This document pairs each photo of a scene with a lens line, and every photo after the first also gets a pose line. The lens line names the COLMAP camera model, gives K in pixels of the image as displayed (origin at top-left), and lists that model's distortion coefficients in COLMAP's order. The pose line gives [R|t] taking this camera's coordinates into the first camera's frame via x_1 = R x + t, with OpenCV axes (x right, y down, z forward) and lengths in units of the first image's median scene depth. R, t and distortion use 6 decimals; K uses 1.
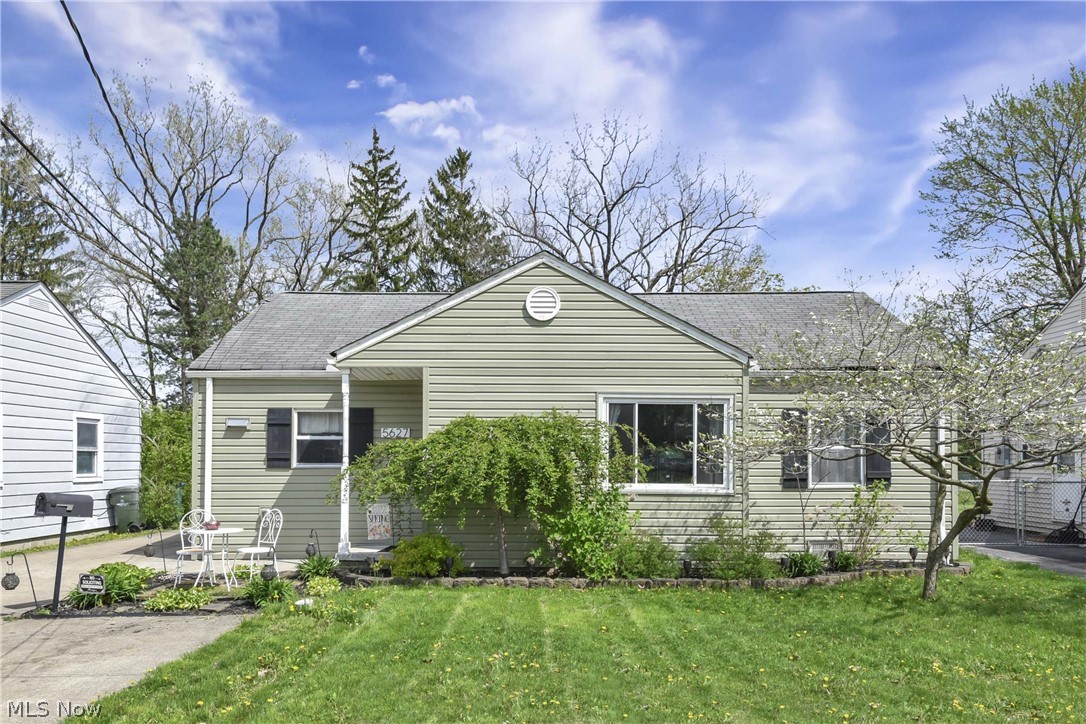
lens RADIAL K [[759.6, 0, 544.6], [0, 759.6, 468.9], [0, 0, 1]] dist [0.056993, 0.000540]
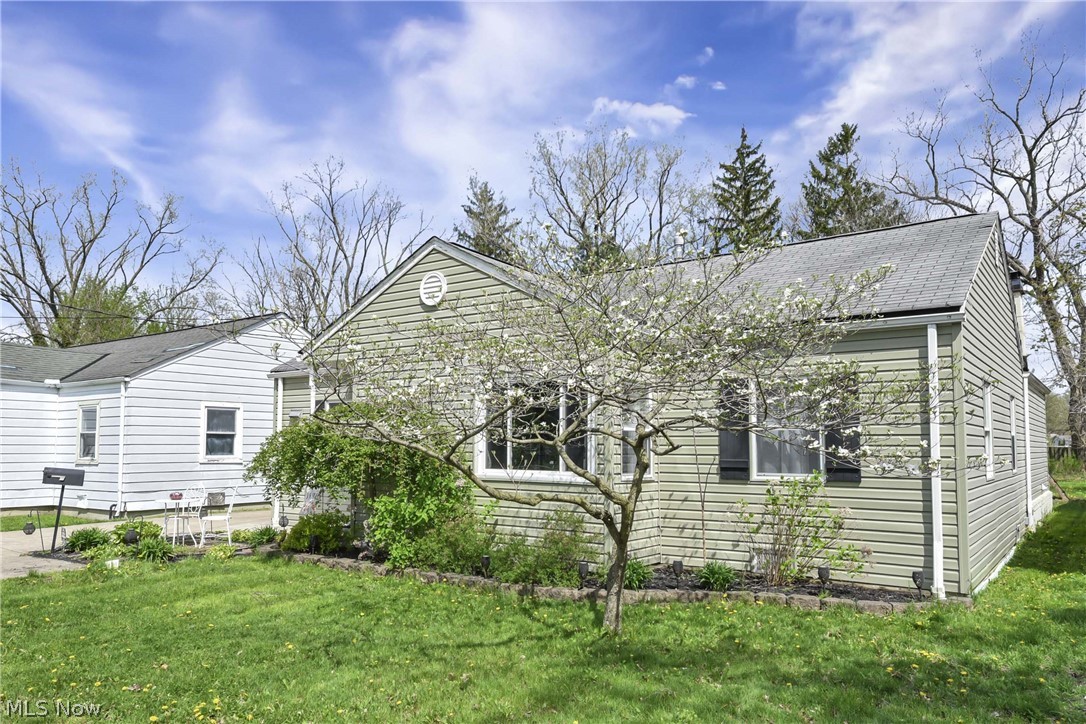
lens RADIAL K [[739.3, 0, 541.6], [0, 739.3, 406.8], [0, 0, 1]] dist [0.007868, 0.000903]
pose [[0.828787, -0.029866, -0.558767, 0.103060], [-0.007278, 0.997915, -0.064134, 0.000068], [0.559517, 0.057220, 0.826841, 0.043863]]
